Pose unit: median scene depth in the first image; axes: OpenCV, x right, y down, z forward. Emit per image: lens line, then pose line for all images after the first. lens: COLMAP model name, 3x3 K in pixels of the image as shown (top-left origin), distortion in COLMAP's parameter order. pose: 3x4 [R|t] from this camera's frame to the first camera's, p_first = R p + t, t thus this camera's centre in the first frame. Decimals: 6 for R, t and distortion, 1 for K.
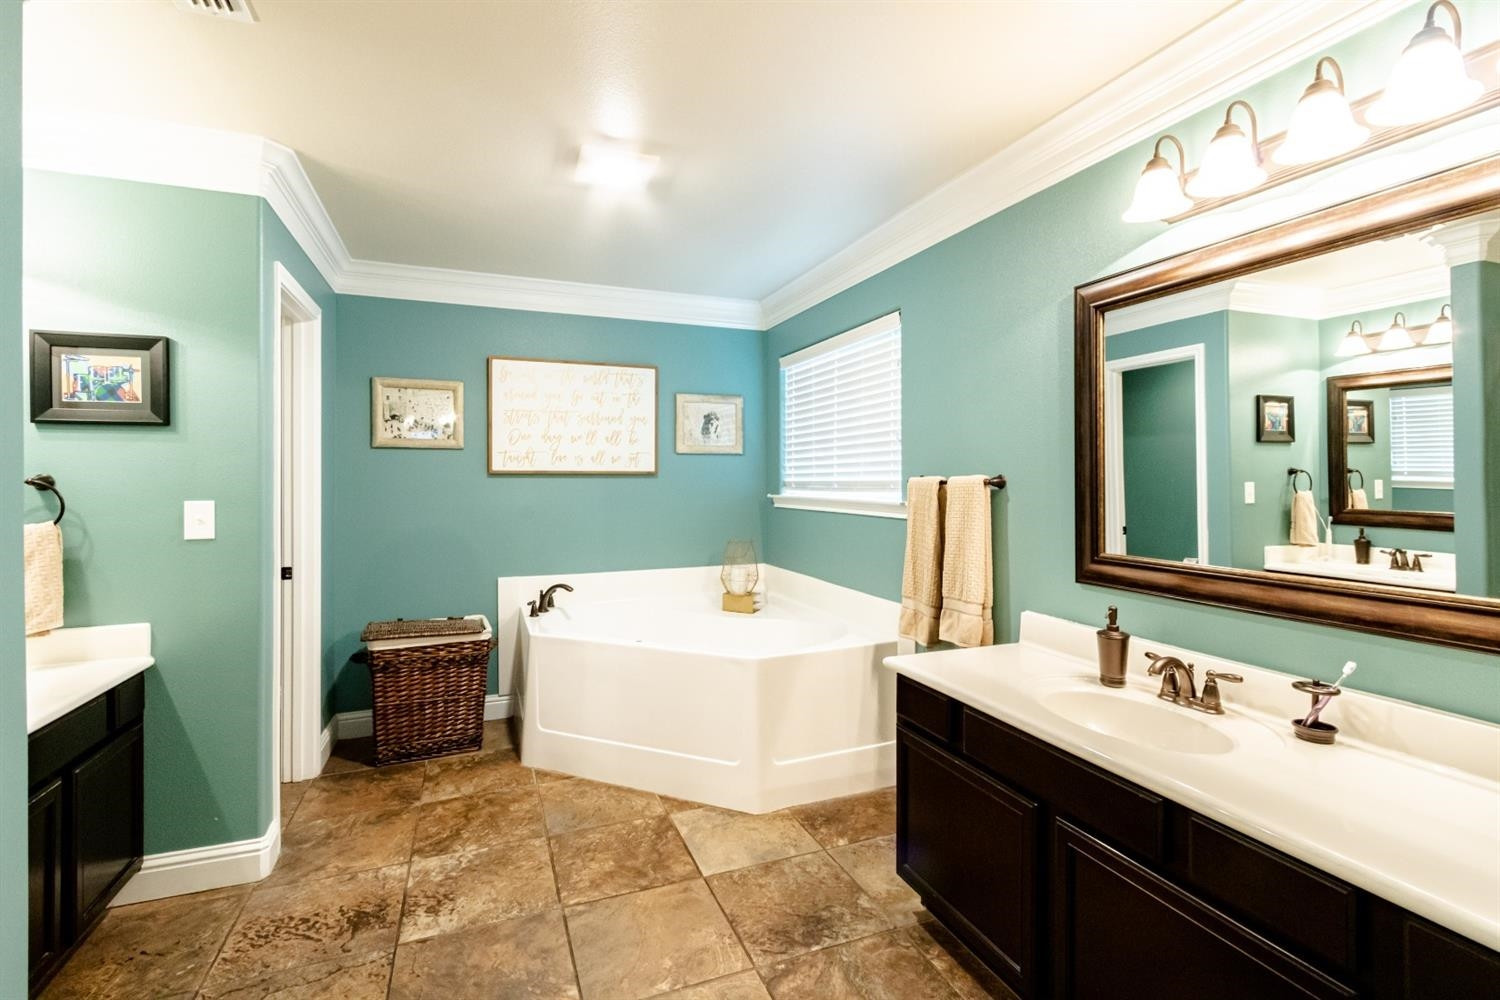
lens RADIAL K [[681.7, 0, 739.0], [0, 681.7, 488.9], [0, 0, 1]] dist [-0.003112, -0.002092]
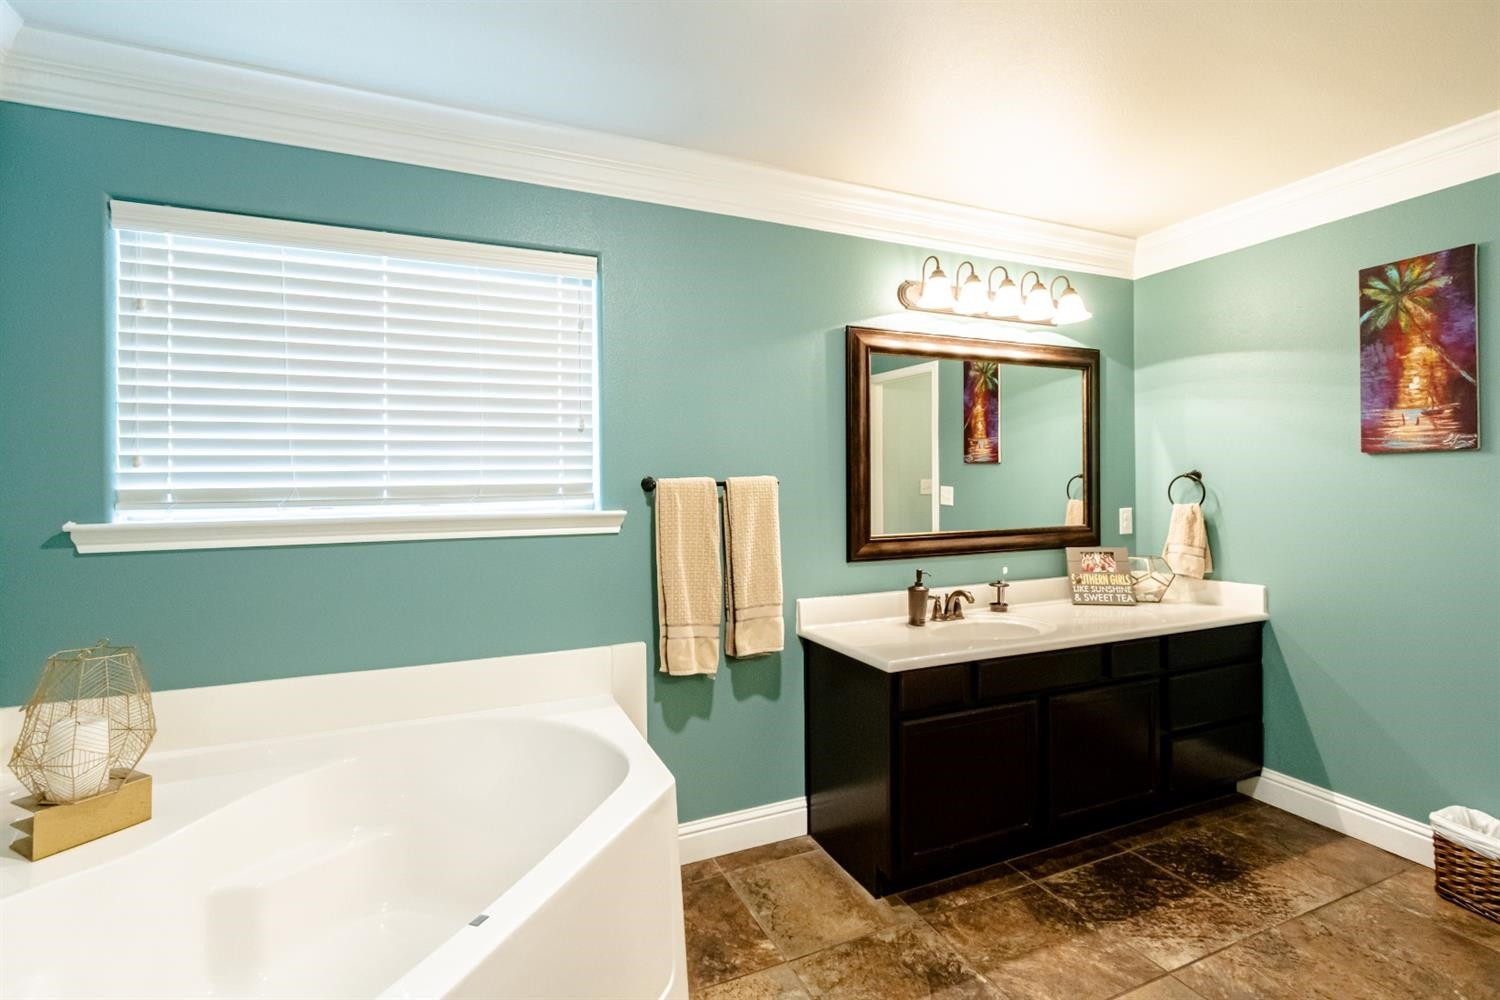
lens RADIAL K [[681.7, 0, 738.2], [0, 681.7, 491.0], [0, 0, 1]] dist [-0.003112, -0.002092]
pose [[-0.041352, -0.003108, 0.999140, -0.747148], [0.025395, 0.999669, 0.004161, -0.004632], [-0.998822, 0.025546, -0.041259, 1.262362]]
